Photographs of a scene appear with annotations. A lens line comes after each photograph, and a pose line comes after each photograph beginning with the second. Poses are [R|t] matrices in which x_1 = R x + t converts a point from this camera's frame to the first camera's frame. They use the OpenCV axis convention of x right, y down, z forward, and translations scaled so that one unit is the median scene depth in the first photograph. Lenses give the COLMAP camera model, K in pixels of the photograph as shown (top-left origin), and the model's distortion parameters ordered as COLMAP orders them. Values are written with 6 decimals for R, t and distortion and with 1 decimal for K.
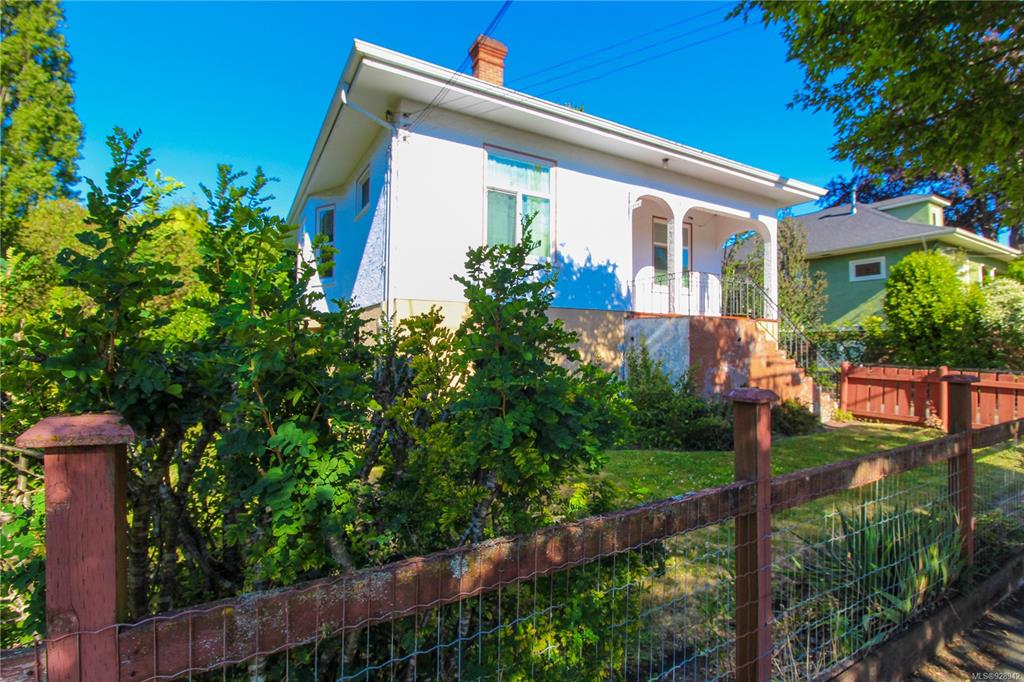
lens RADIAL K [[472.0, 0, 512.6], [0, 472.0, 343.2], [0, 0, 1]] dist [-0.013079, -0.002221]
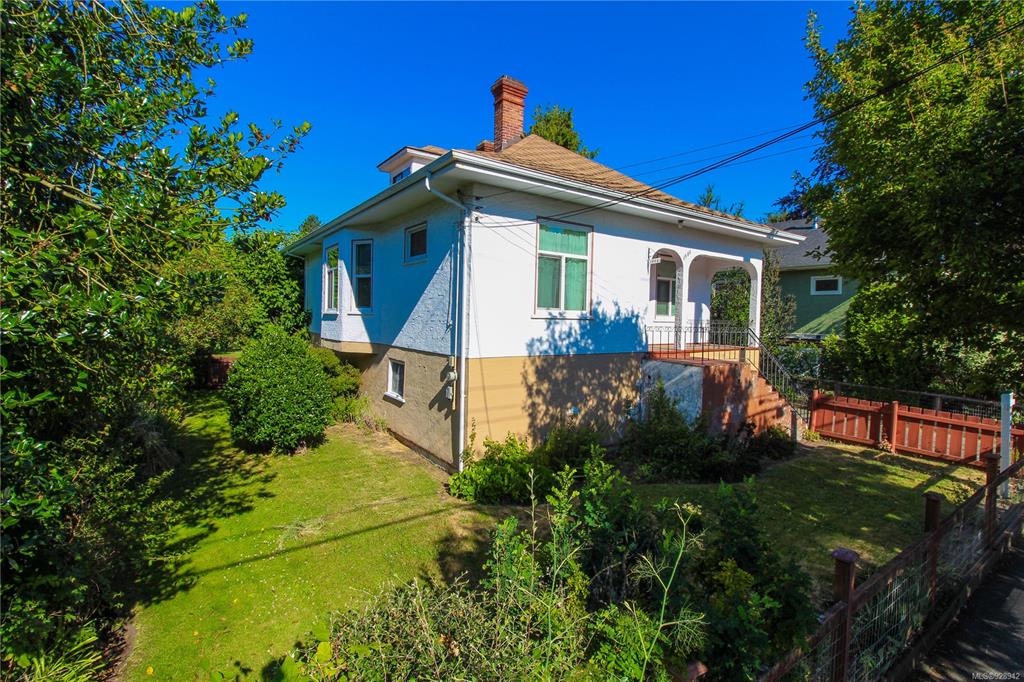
lens RADIAL K [[472.0, 0, 512.2], [0, 472.0, 338.3], [0, 0, 1]] dist [-0.013079, -0.002221]
pose [[0.996220, 0.014877, 0.085588, -0.191401], [-0.019126, 0.998614, 0.049040, -0.164444], [-0.084740, -0.050492, 0.995123, -0.130293]]
